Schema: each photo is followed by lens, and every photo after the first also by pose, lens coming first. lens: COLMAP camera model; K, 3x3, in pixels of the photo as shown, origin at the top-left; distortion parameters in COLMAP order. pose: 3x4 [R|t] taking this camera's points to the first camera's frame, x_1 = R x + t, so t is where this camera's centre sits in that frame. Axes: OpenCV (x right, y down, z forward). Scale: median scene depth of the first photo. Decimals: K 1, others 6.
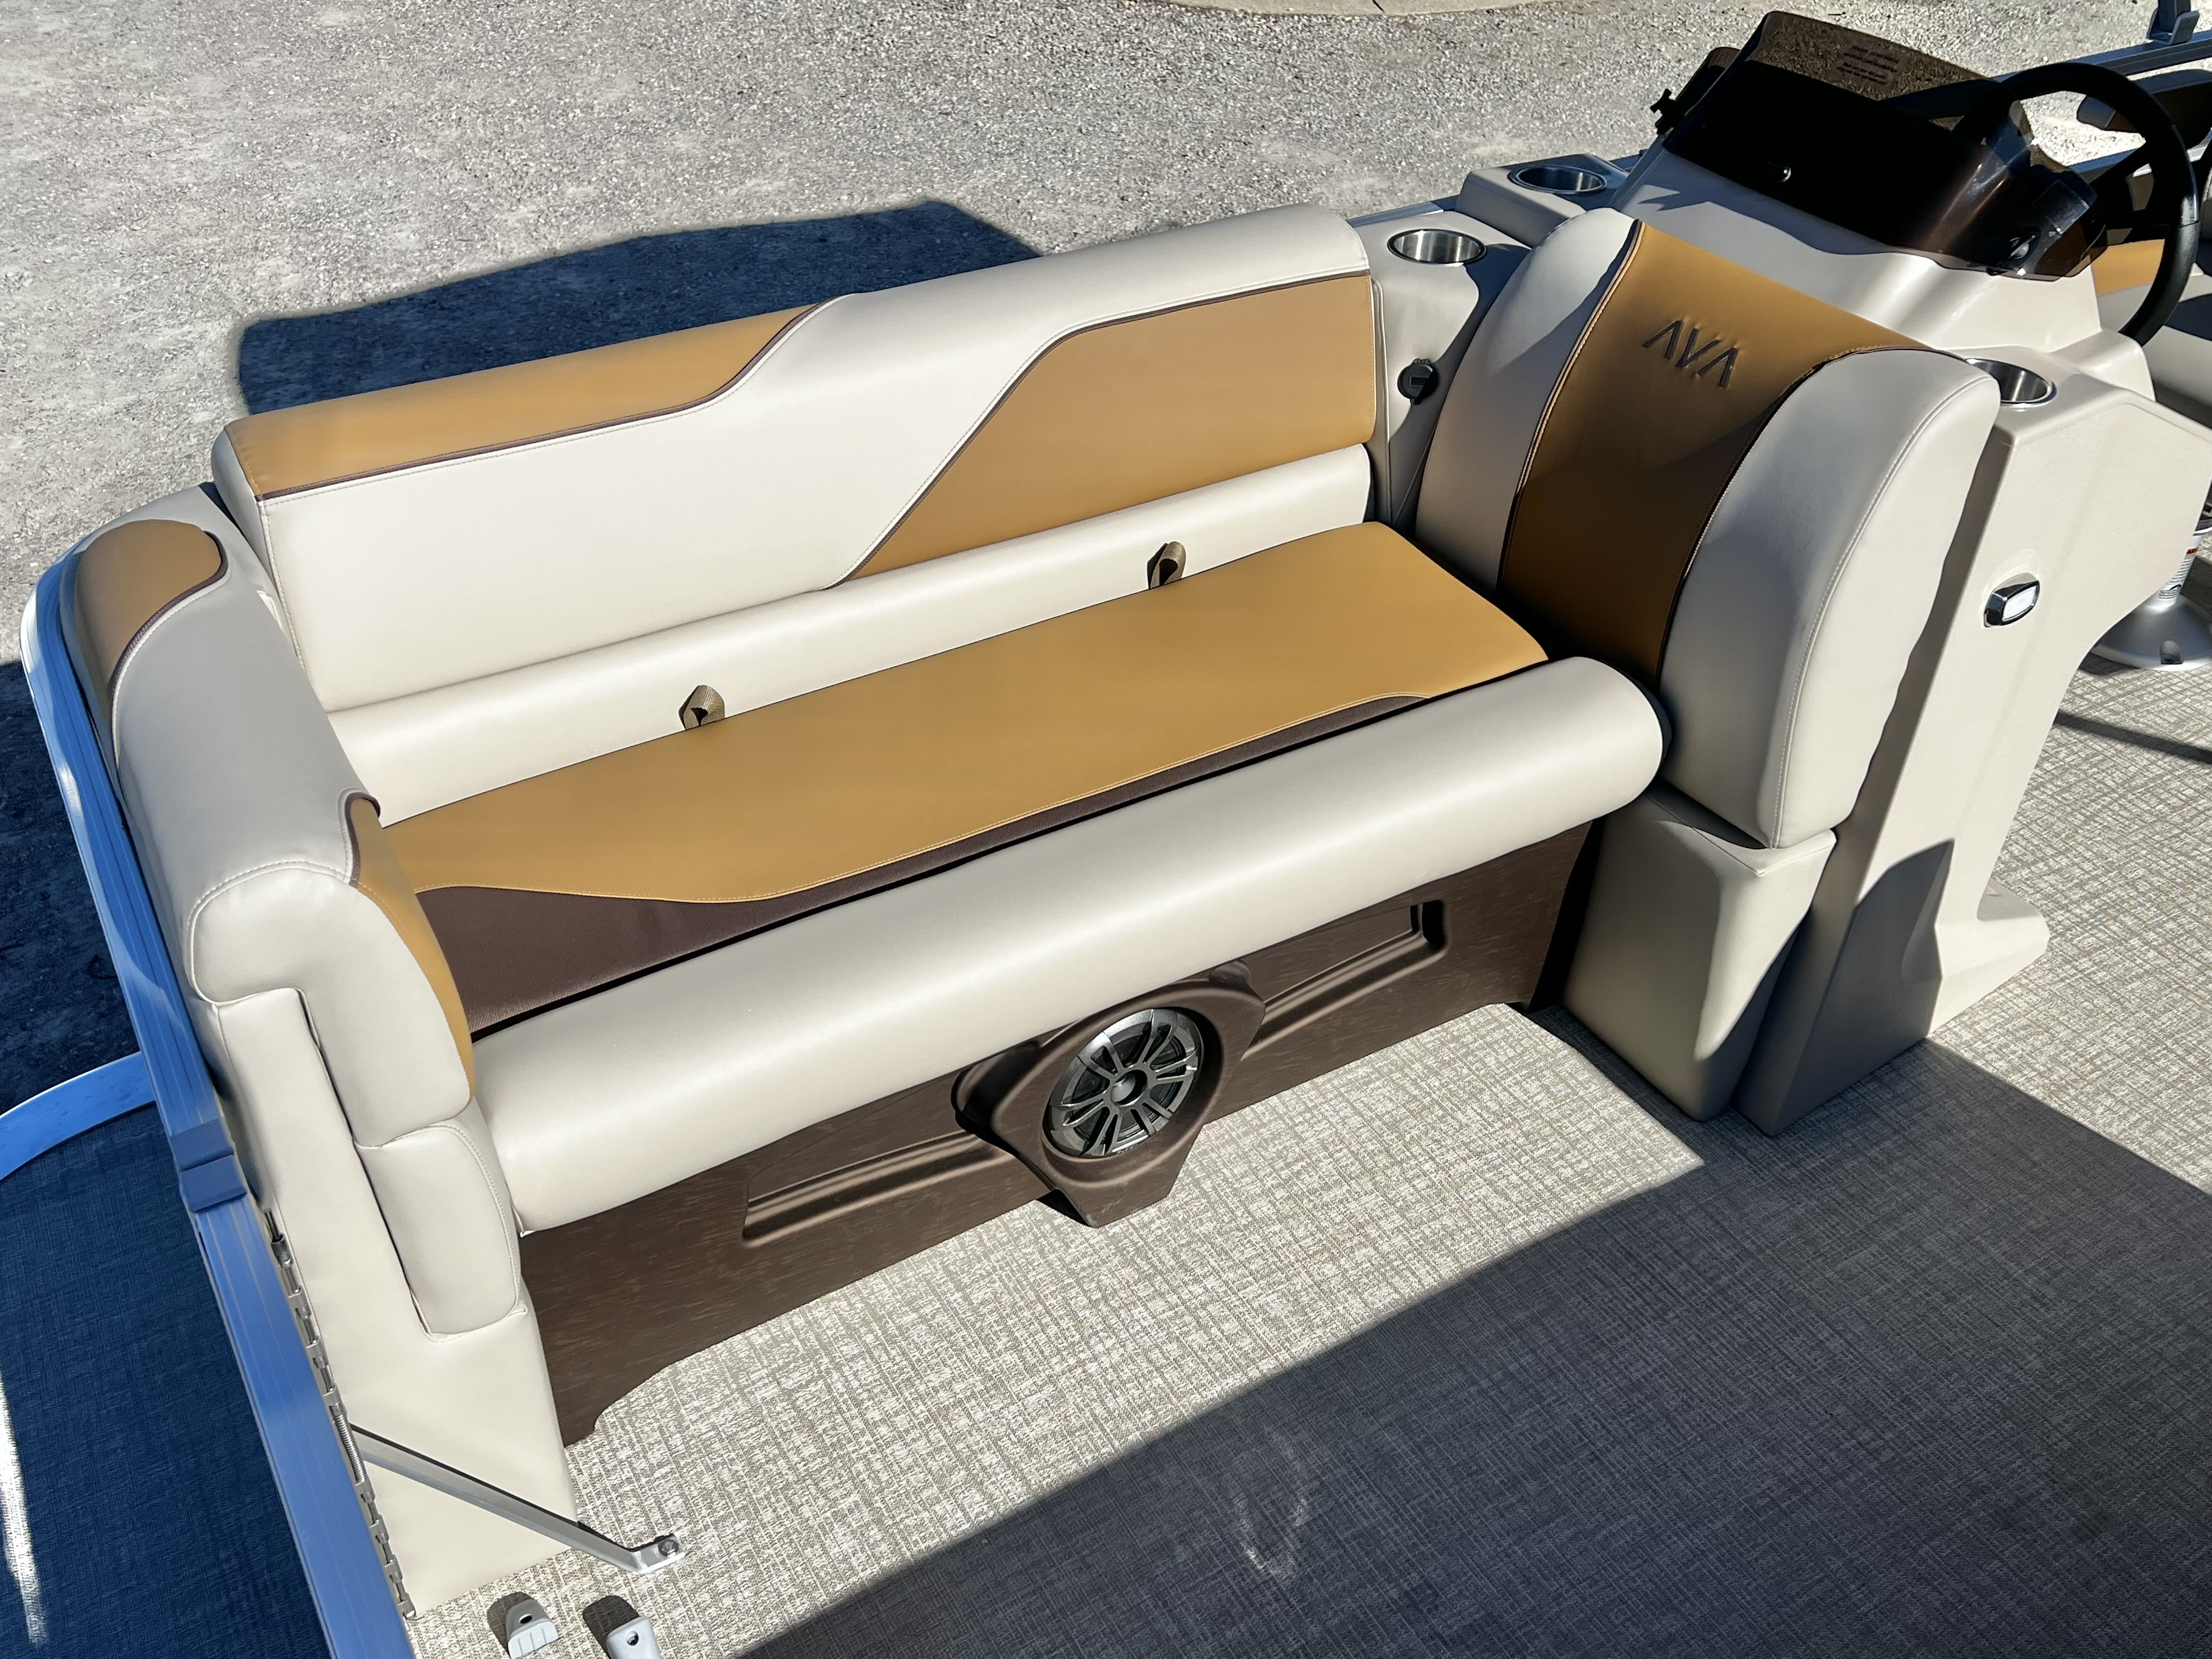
lens RADIAL K [[1945.9, 0, 1100.9], [0, 1945.9, 822.3], [0, 0, 1]] dist [0.051291, -0.050848]
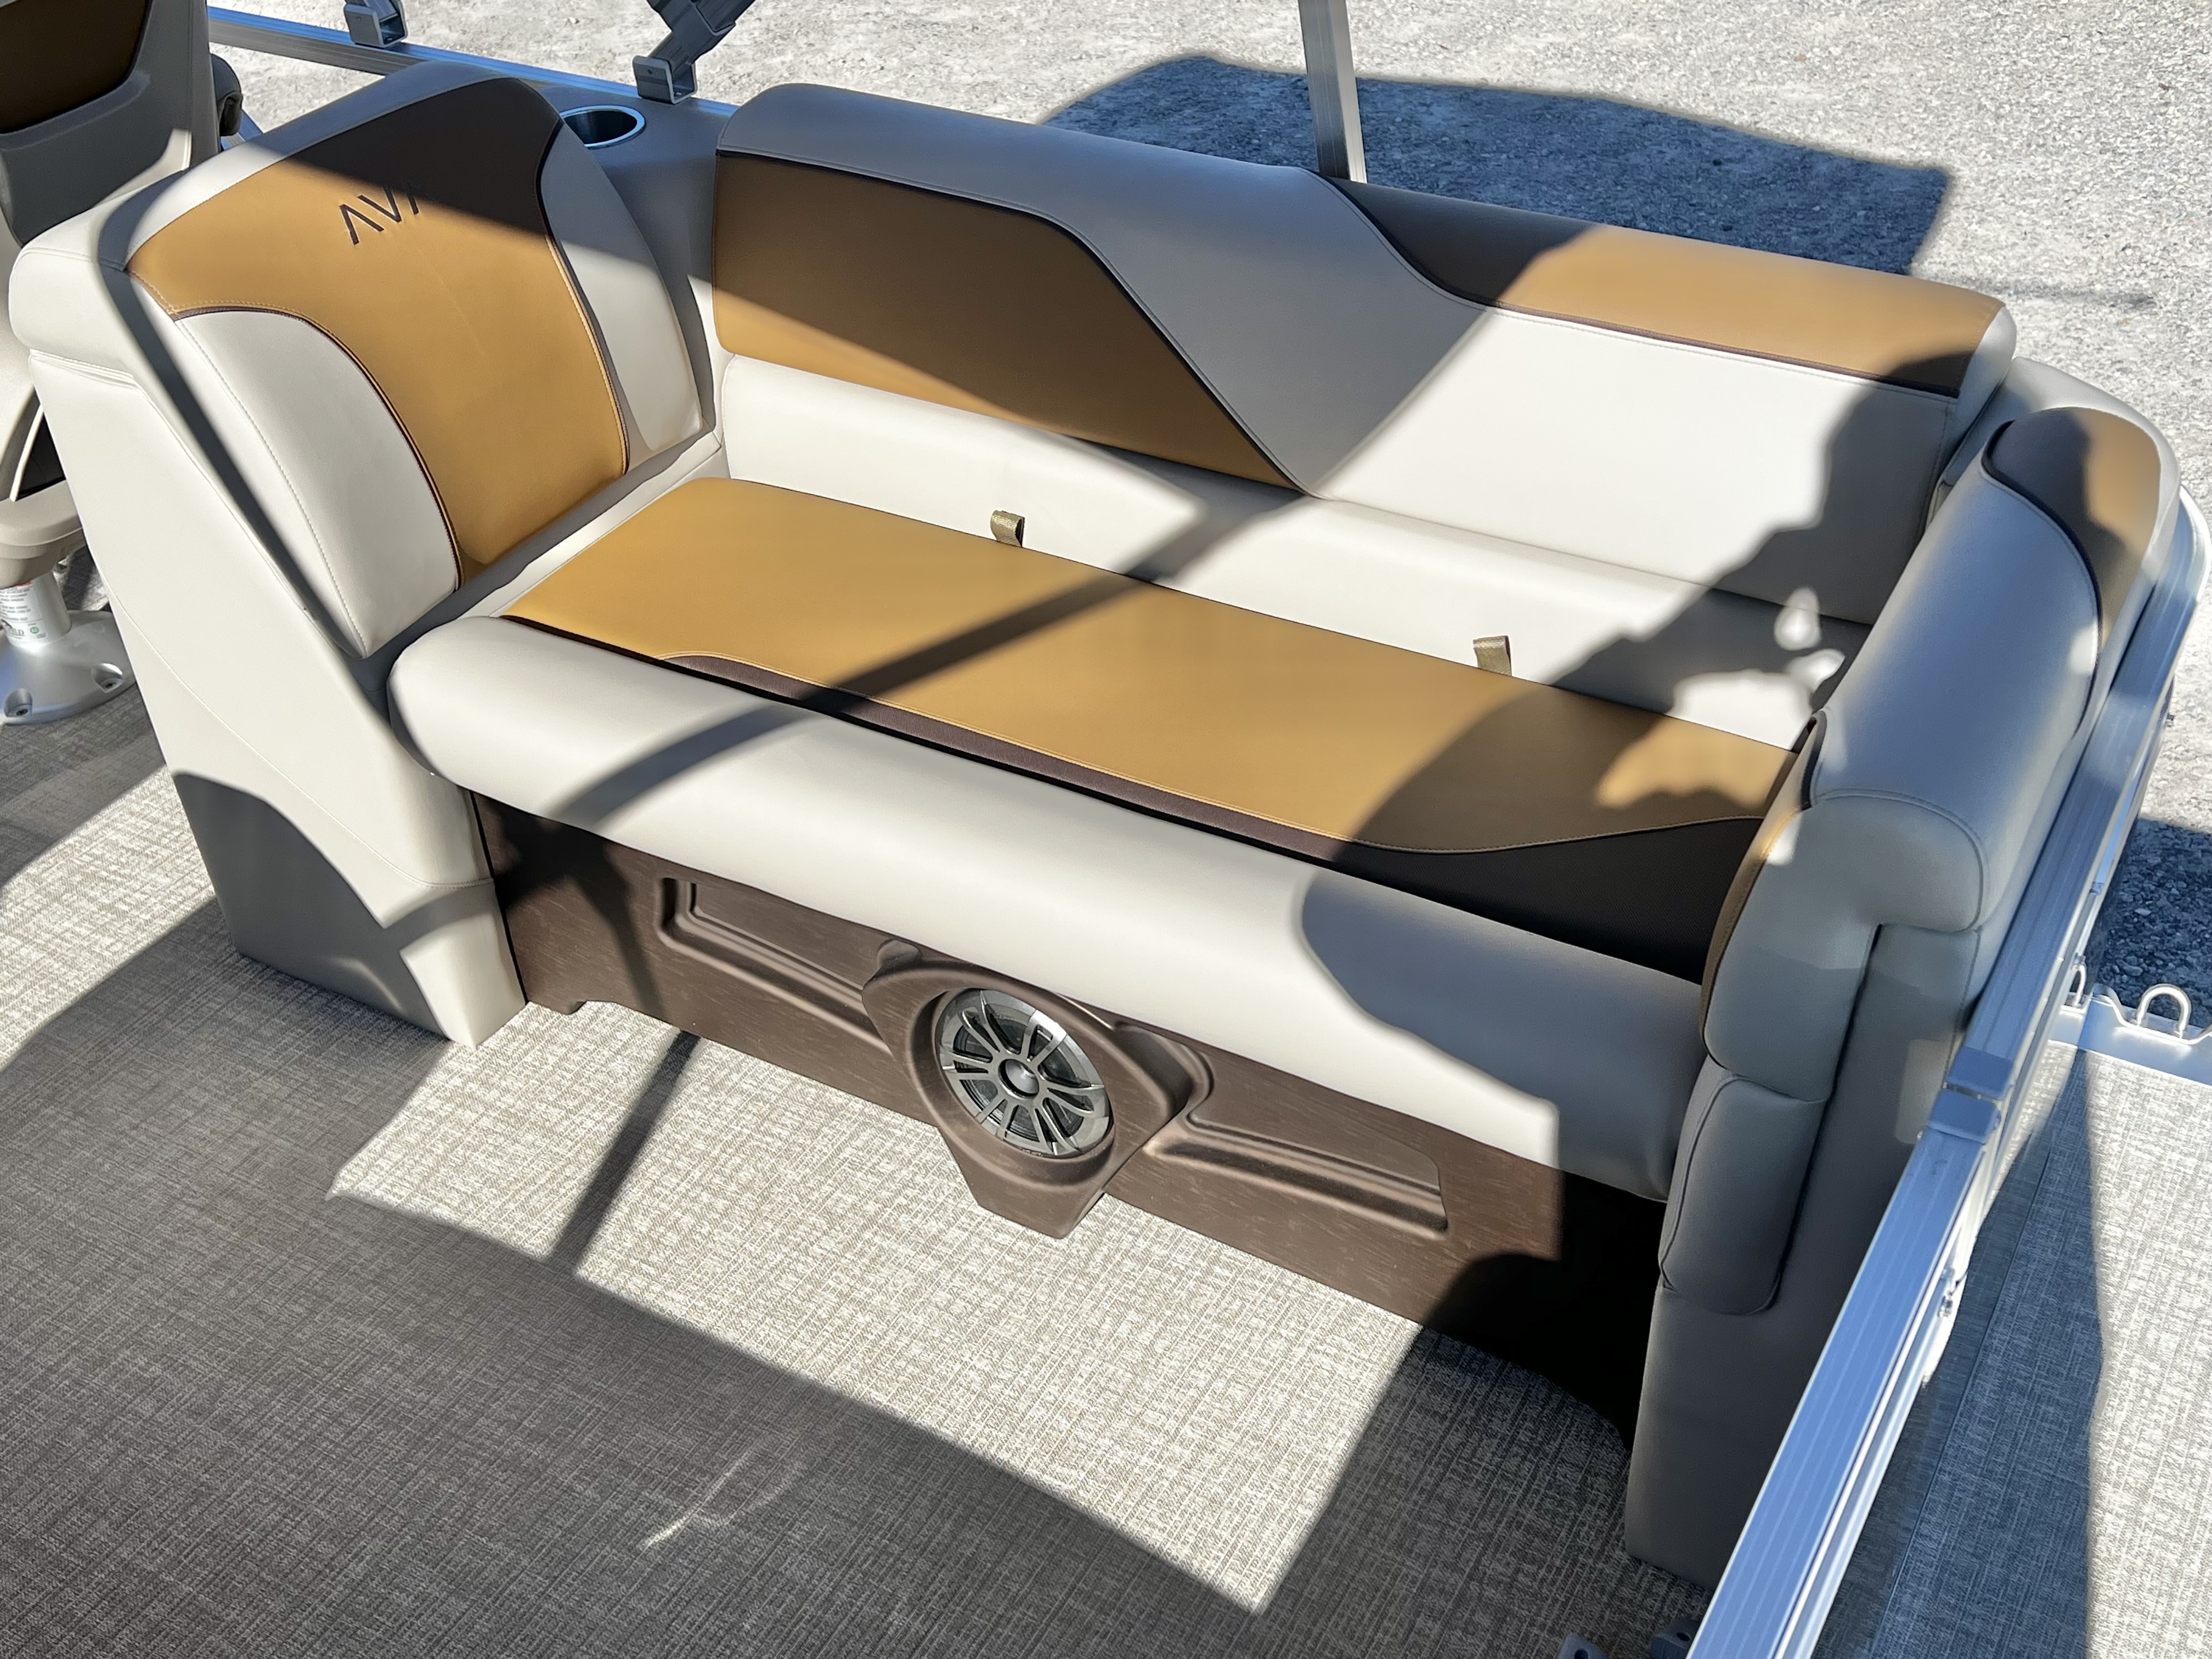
lens RADIAL K [[2398.6, 0, 1113.3], [0, 2398.6, 821.1], [0, 0, 1]] dist [0.035959, 0.000000]
pose [[0.472498, 0.493345, -0.730312, 0.557440], [-0.488050, 0.836458, 0.249290, -0.191234], [0.733861, 0.238640, 0.636002, 0.256850]]
